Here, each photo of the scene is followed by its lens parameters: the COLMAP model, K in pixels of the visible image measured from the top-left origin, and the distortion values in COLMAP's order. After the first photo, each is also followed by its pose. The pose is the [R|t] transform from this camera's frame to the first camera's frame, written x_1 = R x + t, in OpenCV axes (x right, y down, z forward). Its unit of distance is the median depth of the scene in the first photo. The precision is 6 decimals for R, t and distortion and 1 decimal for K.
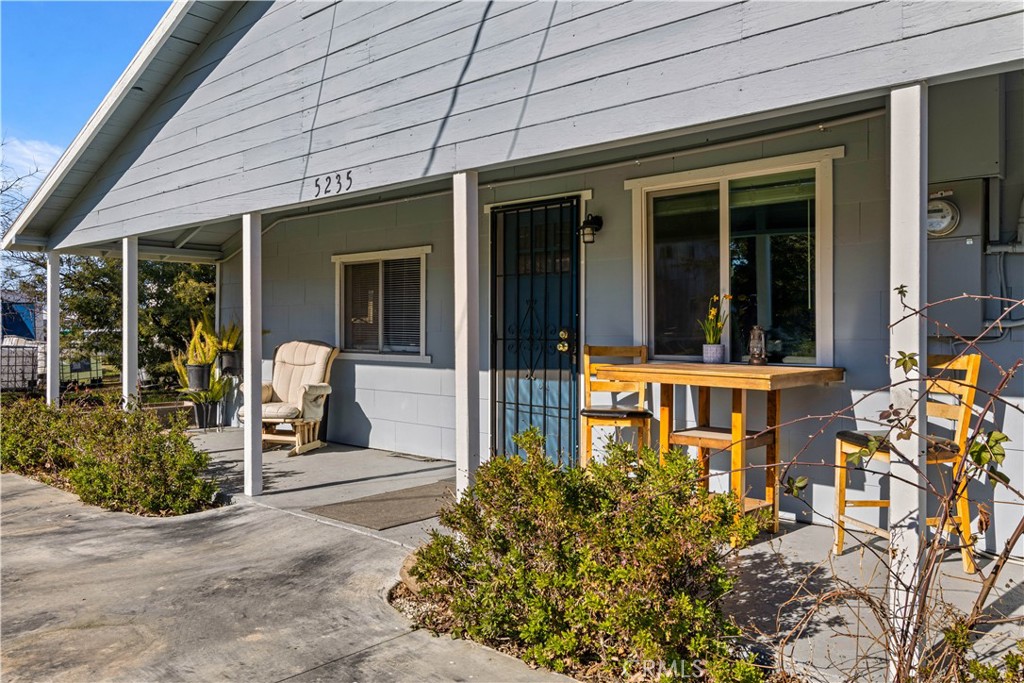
lens RADIAL K [[738.9, 0, 512.0], [0, 738.9, 341.5], [0, 0, 1]] dist [0.001702, 0.000444]
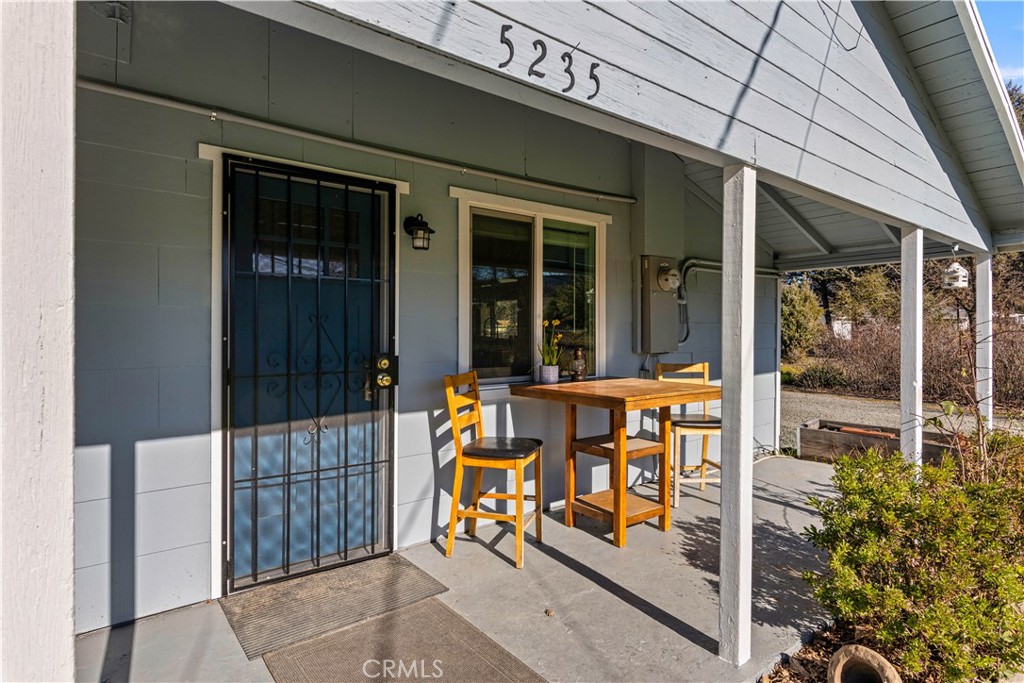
lens RADIAL K [[547.0, 0, 516.0], [0, 547.0, 331.0], [0, 0, 1]] dist [0.001523, 0.000063]
pose [[0.186846, -0.003892, 0.982382, -0.487493], [0.014924, 0.999888, 0.001122, -0.044116], [-0.982276, 0.014451, 0.186883, 0.816602]]
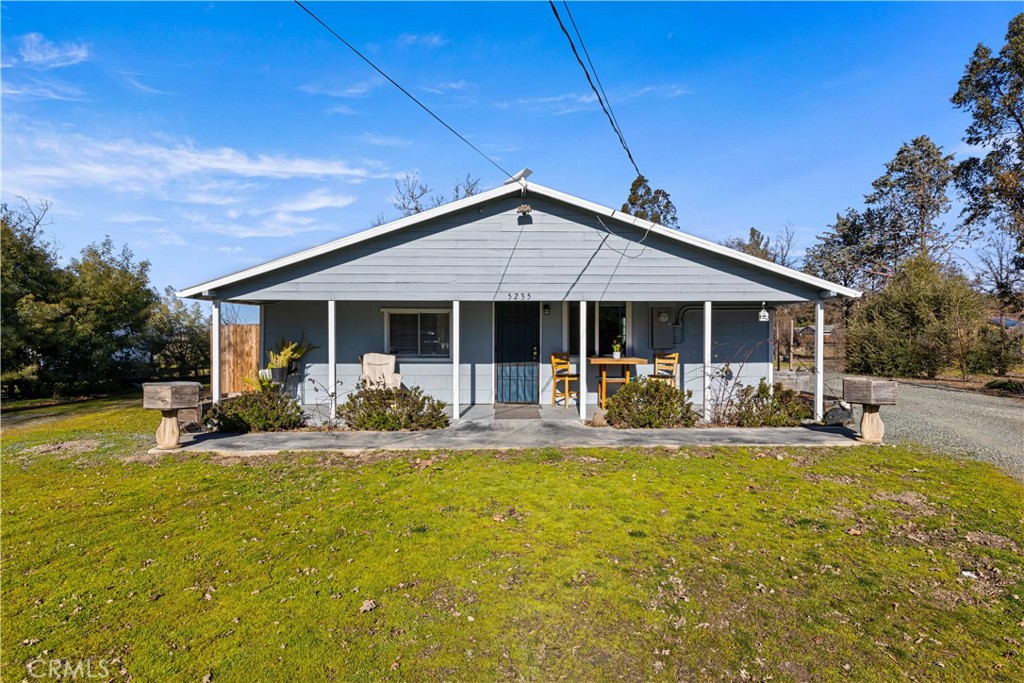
lens RADIAL K [[560.8, 0, 512.0], [0, 560.8, 341.5], [0, 0, 1]] dist [0.000738, -0.000525]
pose [[0.751846, -0.011363, 0.659241, -1.394133], [0.010265, 0.999932, 0.005528, -0.048327], [-0.659259, 0.002611, 0.751912, -0.469854]]
